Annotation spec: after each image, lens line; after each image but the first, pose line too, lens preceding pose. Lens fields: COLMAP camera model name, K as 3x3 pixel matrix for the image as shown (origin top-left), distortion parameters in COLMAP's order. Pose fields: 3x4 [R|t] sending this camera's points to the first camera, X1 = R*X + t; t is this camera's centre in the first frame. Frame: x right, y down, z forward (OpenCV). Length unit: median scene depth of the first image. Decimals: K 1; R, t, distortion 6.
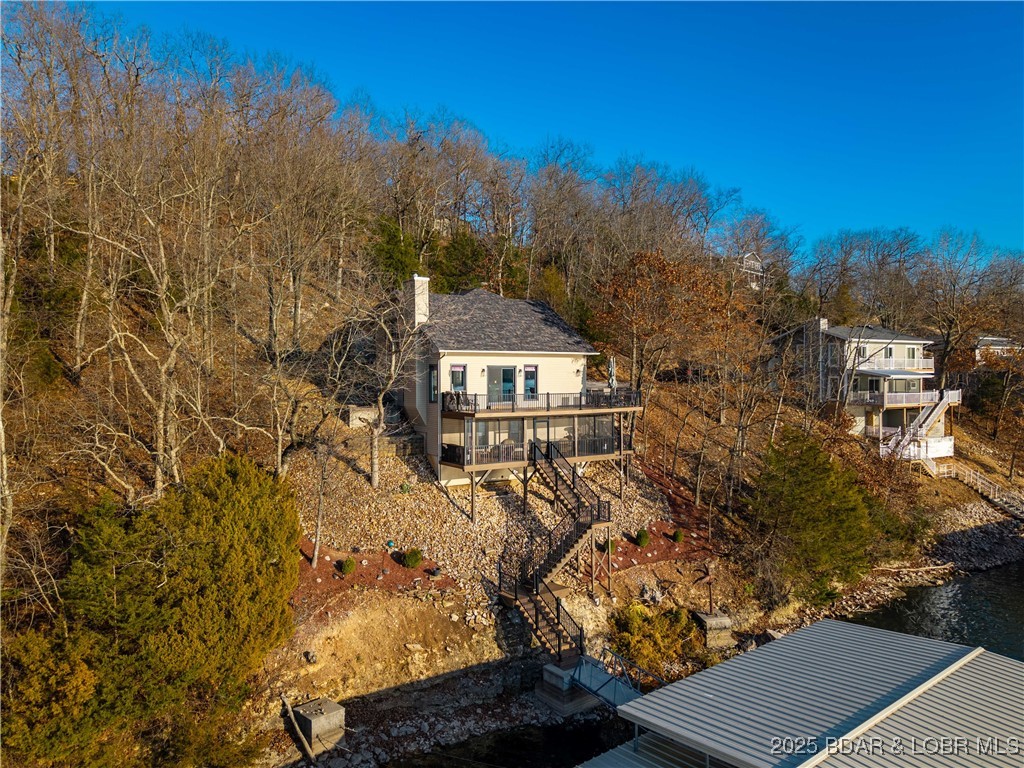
lens RADIAL K [[690.2, 0, 512.0], [0, 690.2, 384.0], [0, 0, 1]] dist [-0.004601, 0.000700]
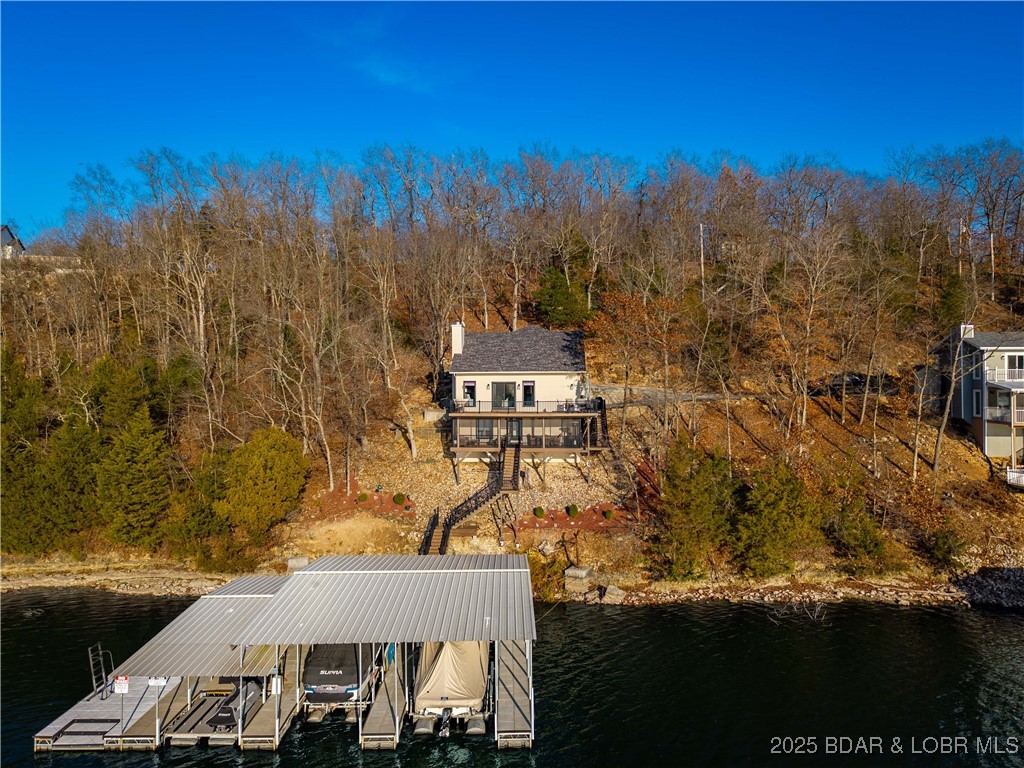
lens RADIAL K [[690.2, 0, 512.0], [0, 690.2, 384.0], [0, 0, 1]] dist [-0.004601, 0.000700]
pose [[0.792643, -0.002955, -0.609680, 0.857914], [-0.008030, 0.999851, -0.015287, -0.000256], [0.609634, 0.017013, 0.792501, -0.123281]]
